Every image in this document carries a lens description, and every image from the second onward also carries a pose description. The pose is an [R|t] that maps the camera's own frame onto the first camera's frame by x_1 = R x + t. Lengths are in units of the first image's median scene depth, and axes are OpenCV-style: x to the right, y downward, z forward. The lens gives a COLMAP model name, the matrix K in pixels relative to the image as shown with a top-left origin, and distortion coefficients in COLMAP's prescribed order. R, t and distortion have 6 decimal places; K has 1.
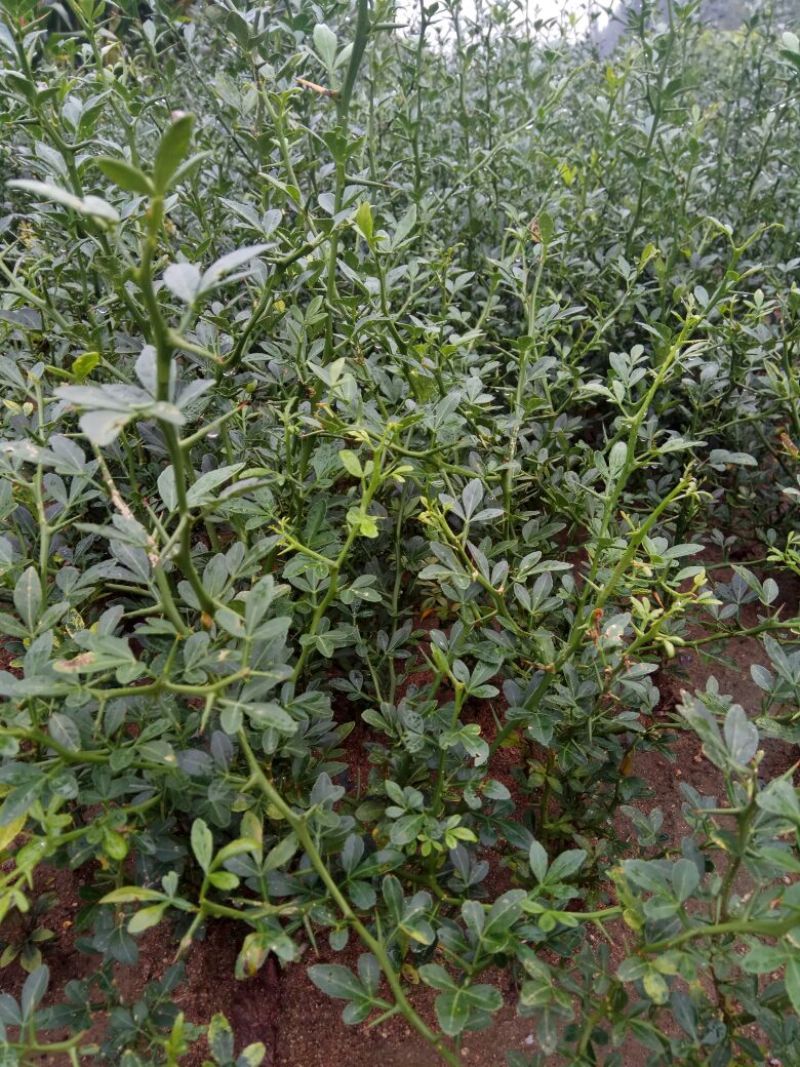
lens RADIAL K [[816.4, 0, 400.0], [0, 816.4, 533.5], [0, 0, 1]] dist [0.084471, -0.128656]
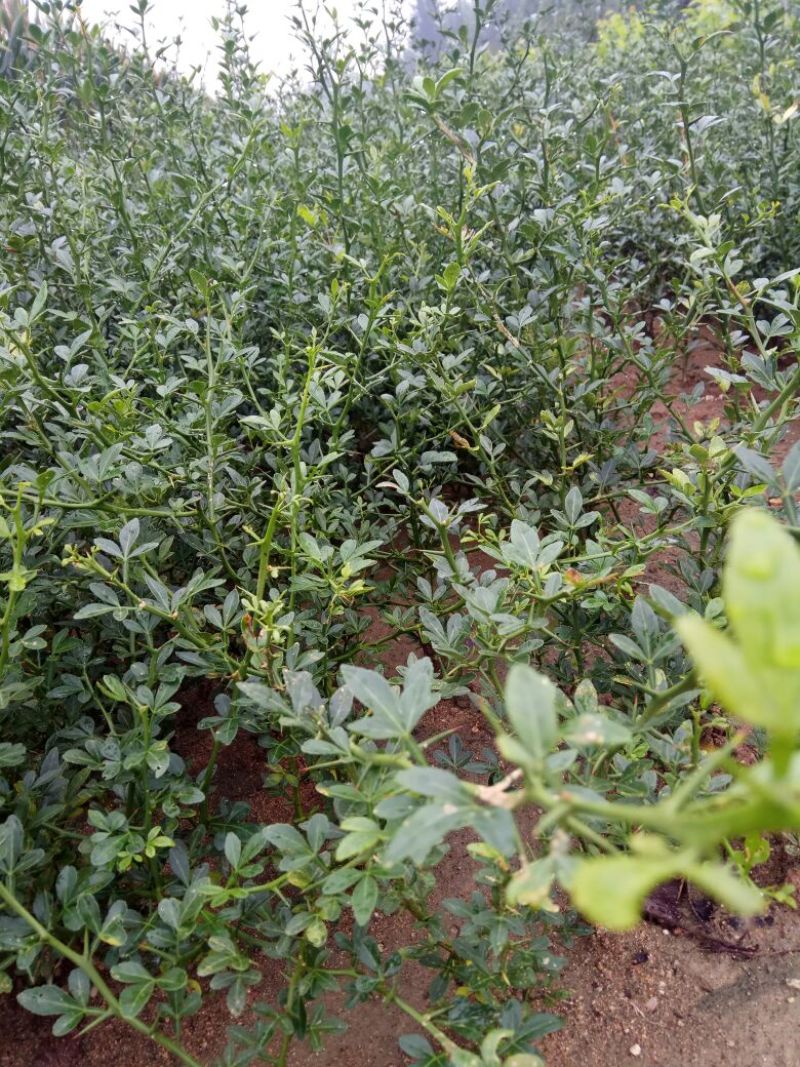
lens RADIAL K [[816.4, 0, 400.0], [0, 816.4, 533.5], [0, 0, 1]] dist [0.084471, -0.128656]
pose [[0.975301, -0.176962, 0.132181, 0.272337], [0.181825, 0.982998, -0.025574, 0.042223], [-0.125408, 0.048976, 0.990896, -0.126270]]
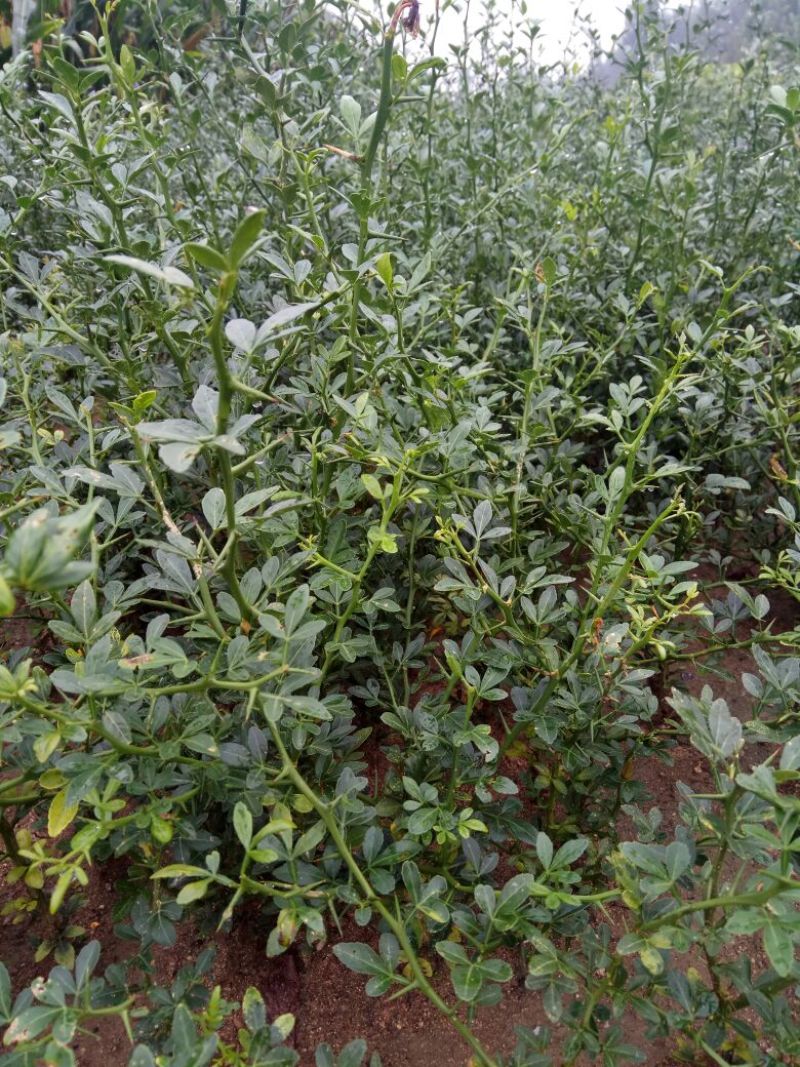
lens RADIAL K [[815.6, 0, 386.7], [0, 815.6, 534.4], [0, 0, 1]] dist [0.083513, -0.122441]
pose [[0.999756, 0.001373, -0.022034, -0.014555], [-0.002009, 0.999581, -0.028884, 0.009882], [0.021985, 0.028921, 0.999340, -0.088583]]
